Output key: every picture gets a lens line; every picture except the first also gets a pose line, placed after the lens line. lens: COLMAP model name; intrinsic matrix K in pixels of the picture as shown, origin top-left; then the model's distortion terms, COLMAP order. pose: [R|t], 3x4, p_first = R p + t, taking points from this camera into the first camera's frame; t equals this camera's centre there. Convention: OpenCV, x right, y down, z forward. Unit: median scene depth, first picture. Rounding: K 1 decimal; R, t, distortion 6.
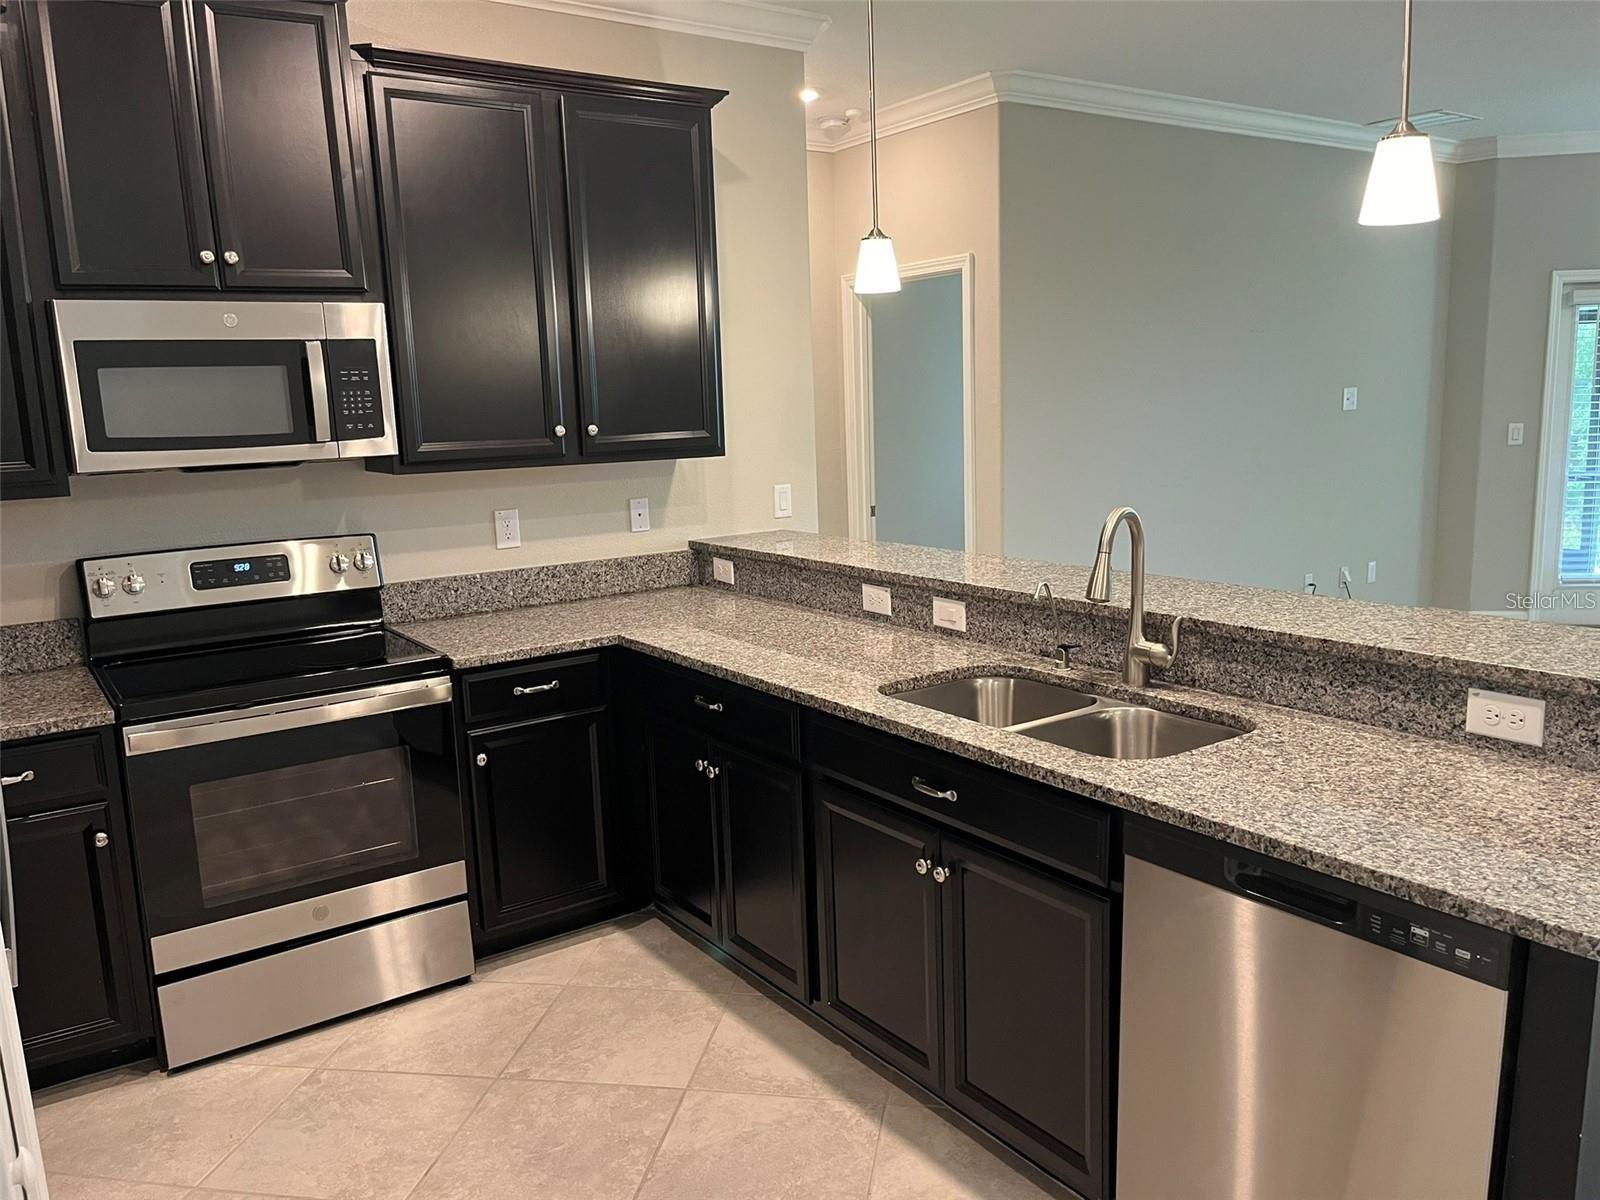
lens RADIAL K [[1211.6, 0, 795.6], [0, 1211.6, 604.2], [0, 0, 1]] dist [0.050652, -0.052057]
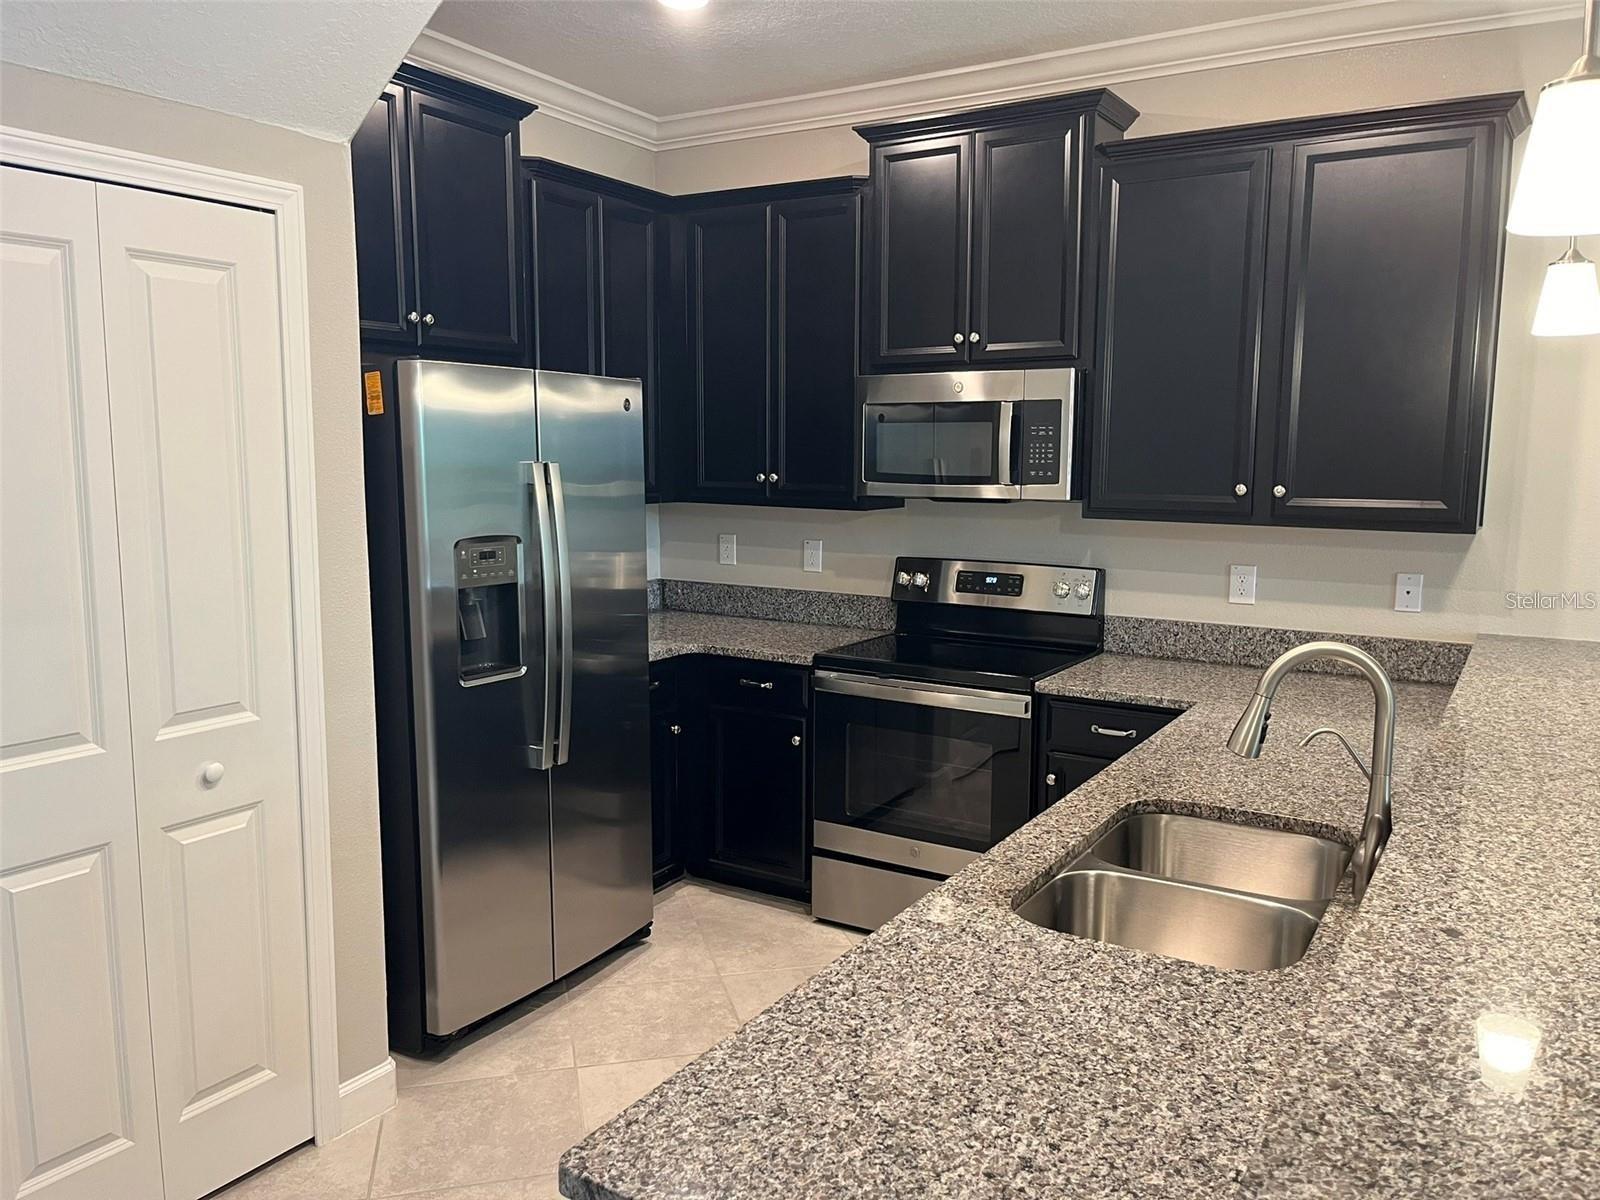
lens RADIAL K [[1211.6, 0, 806.8], [0, 1211.6, 601.8], [0, 0, 1]] dist [0.050652, -0.052057]
pose [[0.406006, 0.153446, -0.900896, 0.622130], [-0.176268, 0.980440, 0.087556, -0.087795], [0.896710, 0.123251, 0.425112, 0.317710]]
